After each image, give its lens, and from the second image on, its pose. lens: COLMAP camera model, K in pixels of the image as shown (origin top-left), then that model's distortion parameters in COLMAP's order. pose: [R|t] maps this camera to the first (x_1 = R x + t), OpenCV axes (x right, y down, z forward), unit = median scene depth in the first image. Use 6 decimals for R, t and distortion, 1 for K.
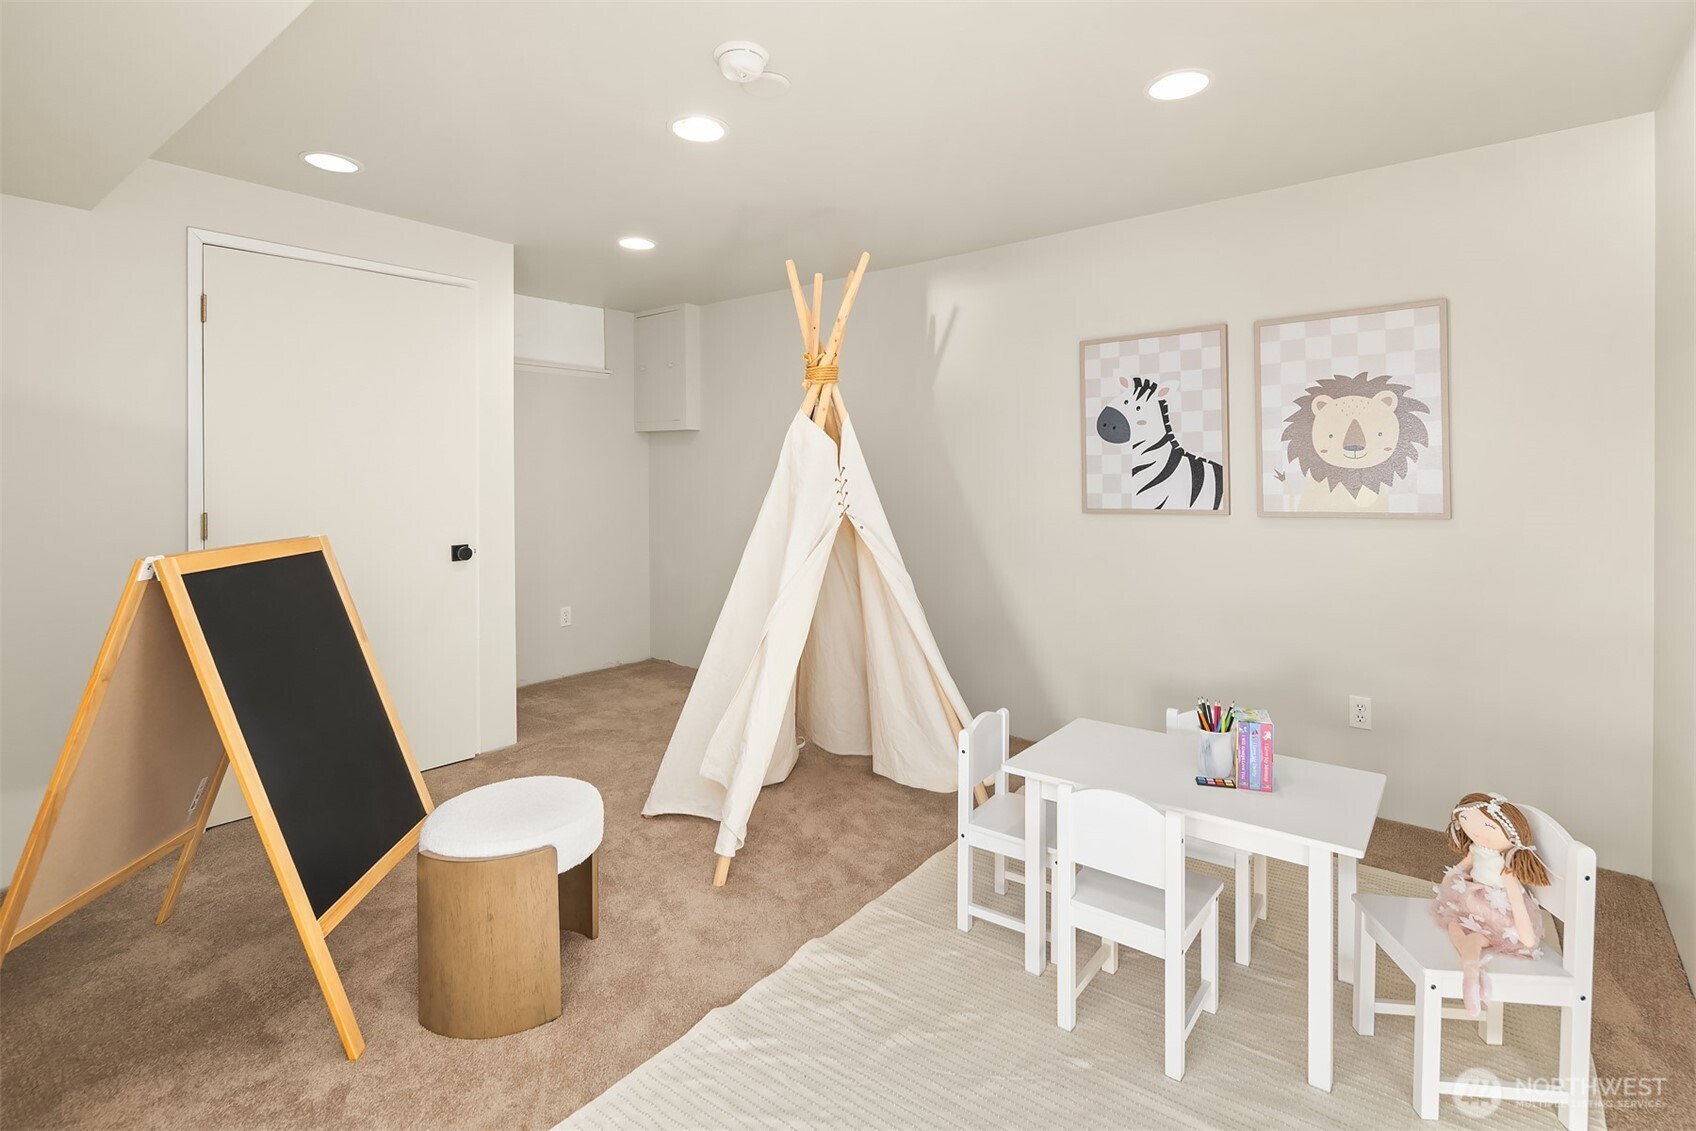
lens RADIAL K [[815.8, 0, 846.9], [0, 815.8, 472.4], [0, 0, 1]] dist [0.001401, -0.000185]
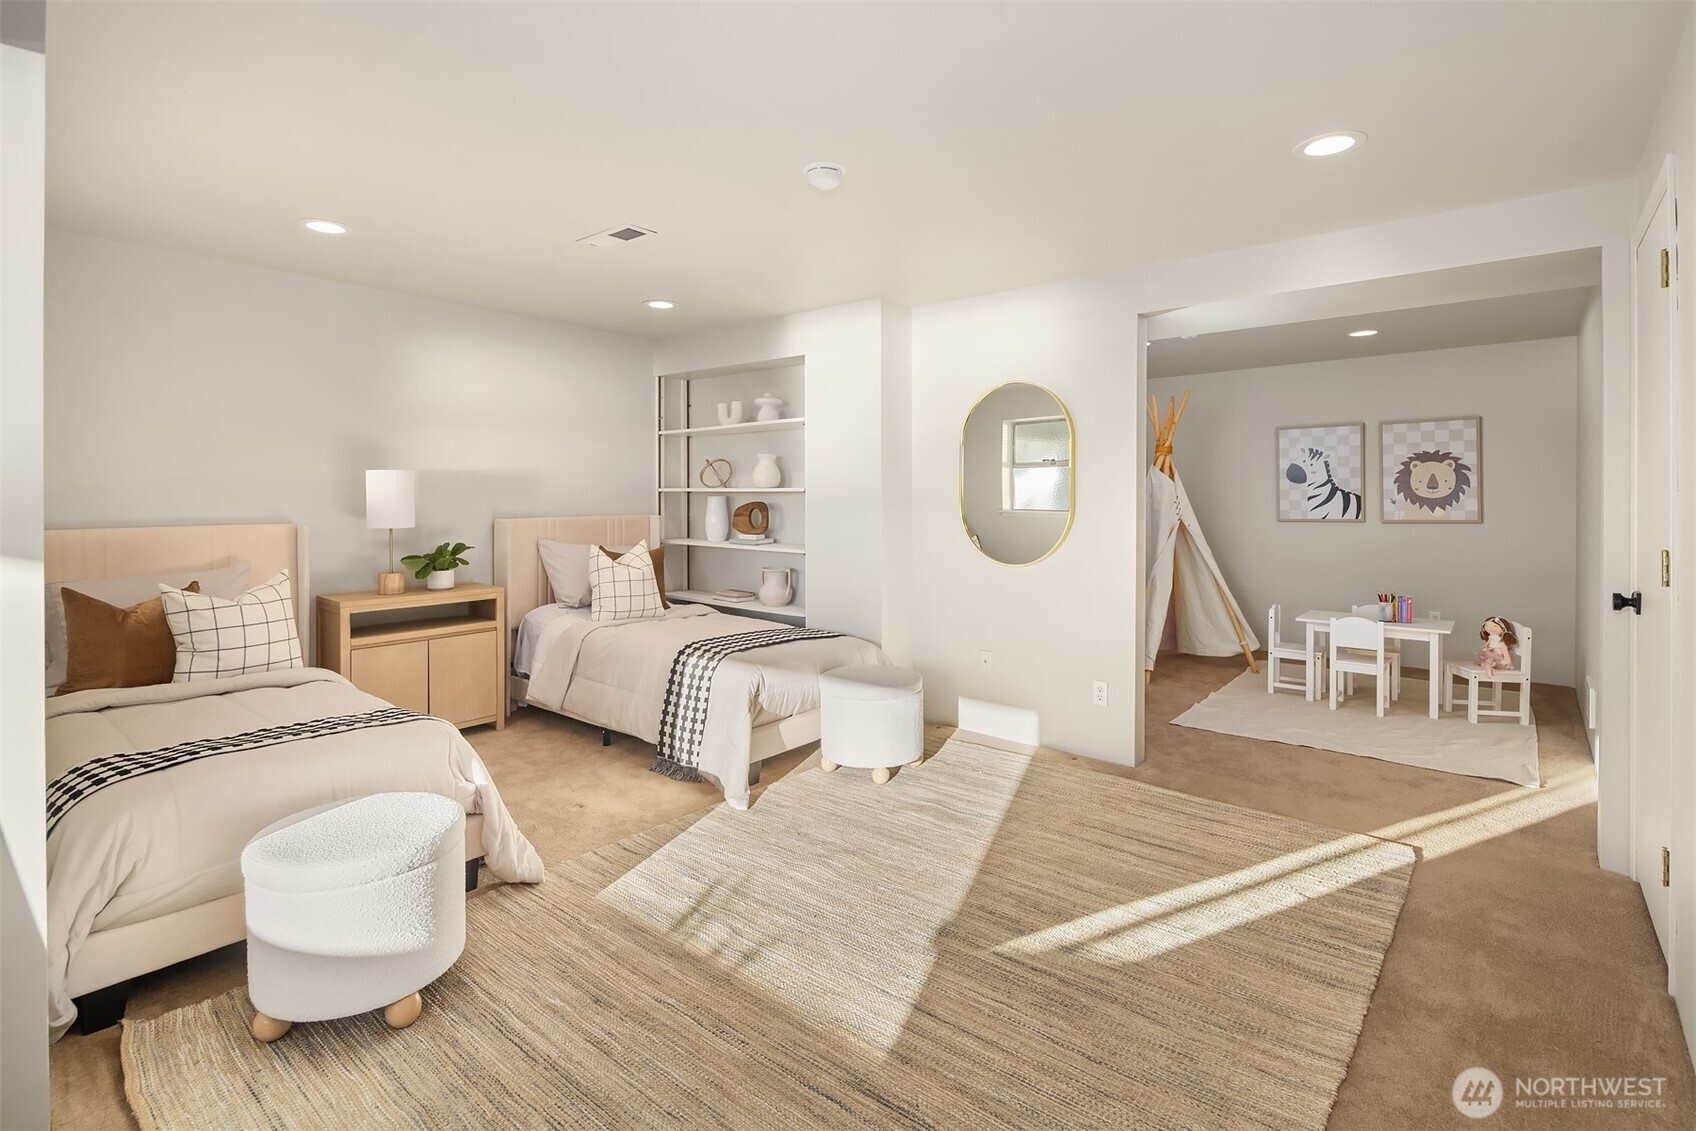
lens RADIAL K [[823.2, 0, 839.5], [0, 823.2, 491.0], [0, 0, 1]] dist [-0.000370, -0.000039]
pose [[0.999658, 0.004552, -0.025748, -0.773579], [-0.004642, 0.999983, -0.003420, -0.008334], [0.025732, 0.003539, 0.999663, -1.045452]]
